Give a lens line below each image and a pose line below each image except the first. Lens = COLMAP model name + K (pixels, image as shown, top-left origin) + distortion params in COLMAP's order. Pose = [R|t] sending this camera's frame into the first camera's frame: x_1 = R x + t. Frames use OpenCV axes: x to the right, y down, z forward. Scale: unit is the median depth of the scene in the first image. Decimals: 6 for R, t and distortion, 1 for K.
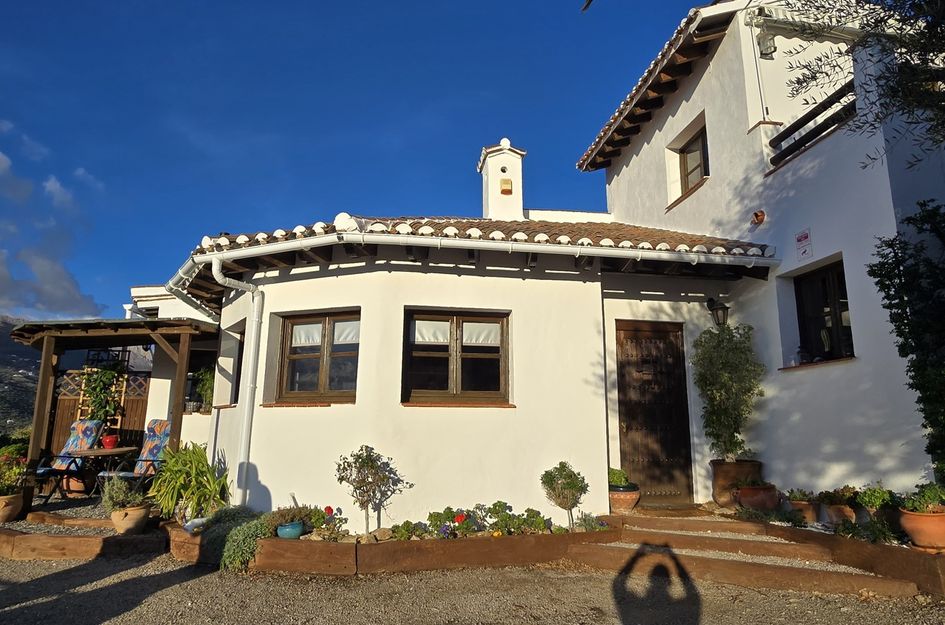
lens RADIAL K [[592.3, 0, 471.4], [0, 592.3, 300.3], [0, 0, 1]] dist [-0.002739, -0.001651]
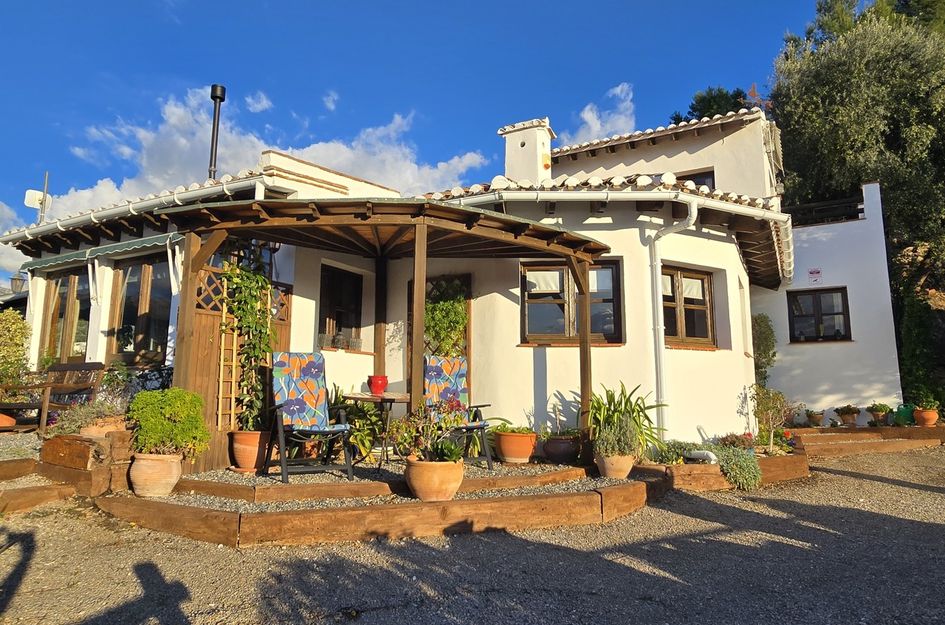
lens RADIAL K [[592.3, 0, 471.4], [0, 592.3, 300.3], [0, 0, 1]] dist [-0.002739, -0.001651]
pose [[0.622285, 0.118236, 0.773810, -1.313544], [-0.164827, 0.986156, -0.018130, 0.162685], [-0.765241, -0.116263, 0.633158, 0.579156]]
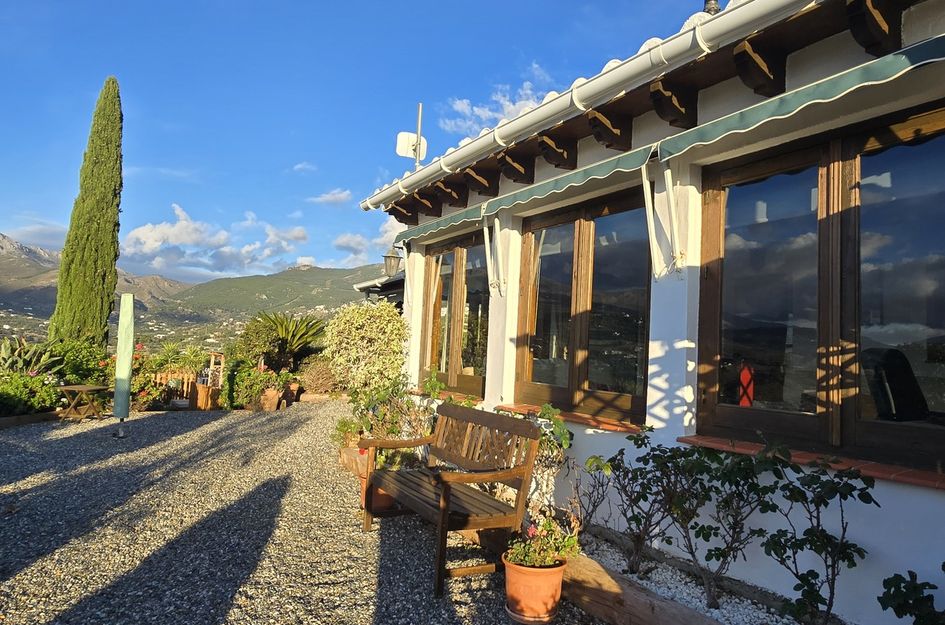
lens RADIAL K [[592.3, 0, 471.4], [0, 592.3, 300.3], [0, 0, 1]] dist [-0.002739, -0.001651]
pose [[0.930709, 0.072828, 0.358437, -1.140084], [-0.121340, 0.985957, 0.114741, 0.204746], [-0.345047, -0.150283, 0.926476, 1.282752]]
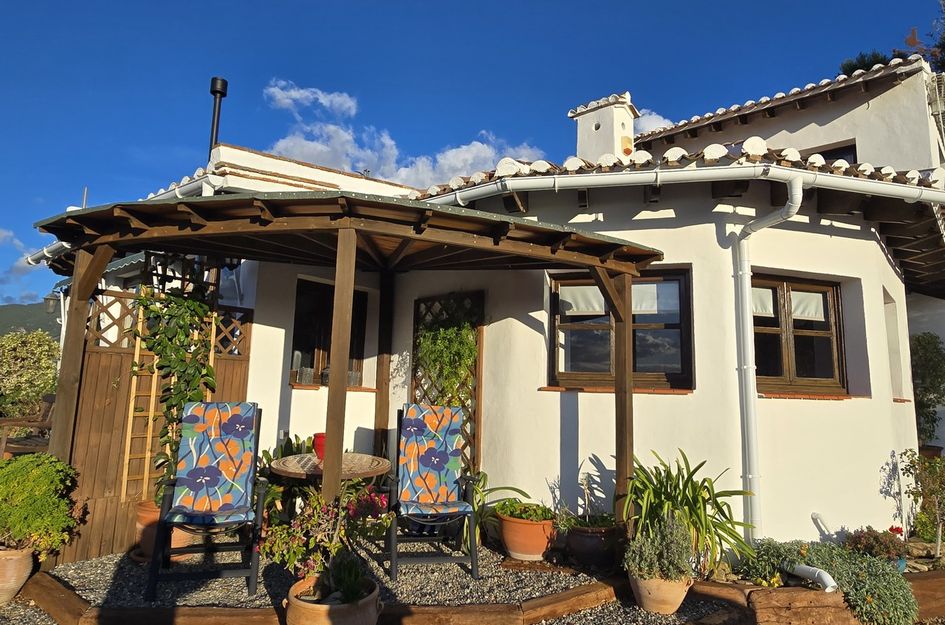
lens RADIAL K [[592.3, 0, 471.4], [0, 592.3, 300.3], [0, 0, 1]] dist [-0.002739, -0.001651]
pose [[0.772327, 0.115447, 0.624646, -1.020213], [-0.156644, 0.987592, 0.011151, 0.104559], [-0.615608, -0.106459, 0.780828, 0.635752]]
